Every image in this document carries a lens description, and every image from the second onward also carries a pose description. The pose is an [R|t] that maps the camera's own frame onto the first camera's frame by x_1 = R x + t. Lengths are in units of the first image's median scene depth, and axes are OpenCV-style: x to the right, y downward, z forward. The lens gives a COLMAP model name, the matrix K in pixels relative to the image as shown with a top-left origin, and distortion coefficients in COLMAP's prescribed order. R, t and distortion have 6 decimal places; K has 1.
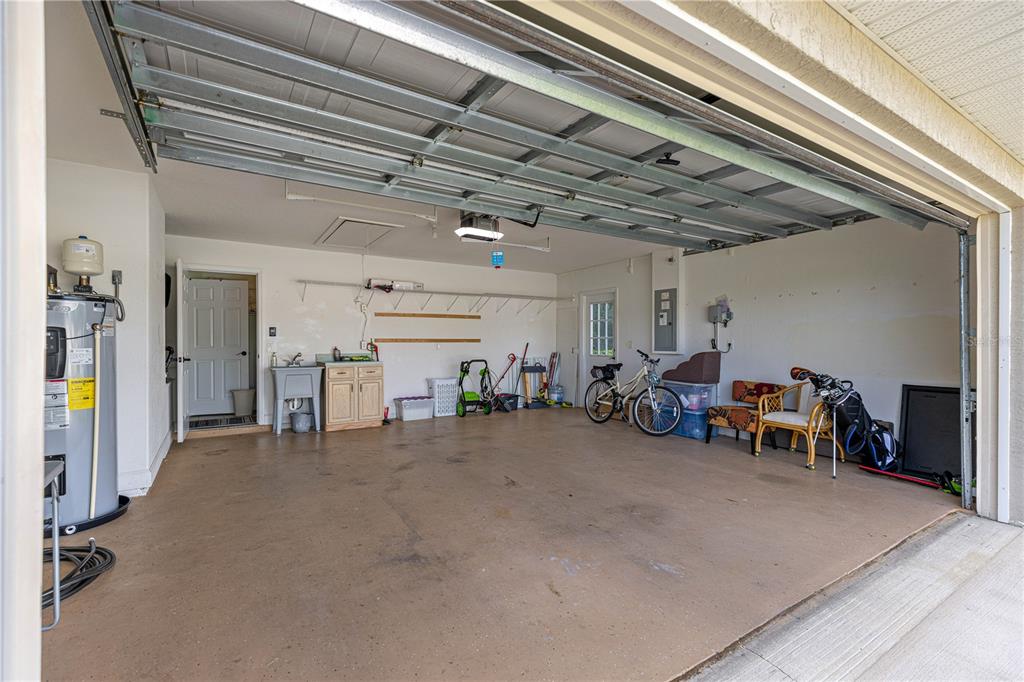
lens RADIAL K [[458.6, 0, 509.6], [0, 458.6, 348.3], [0, 0, 1]] dist [0.004086, 0.000514]
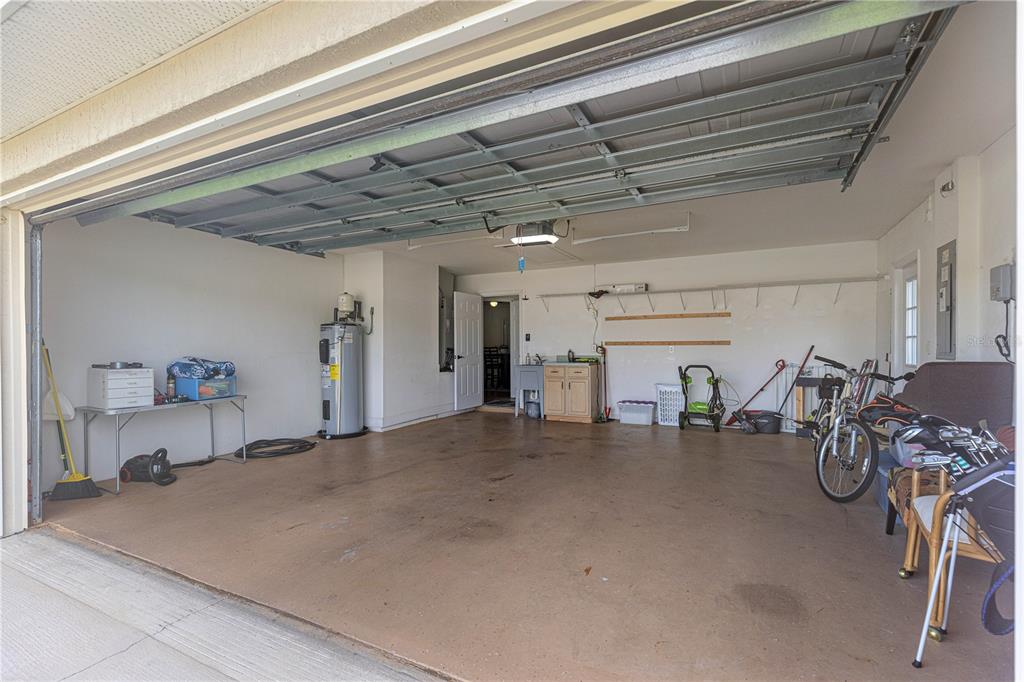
lens RADIAL K [[458.6, 0, 509.6], [0, 458.6, 348.3], [0, 0, 1]] dist [0.004086, 0.000514]
pose [[0.511693, 0.001248, -0.859167, 0.903296], [-0.007655, 0.999966, -0.003106, -0.001905], [0.859134, 0.008167, 0.511685, 0.478761]]
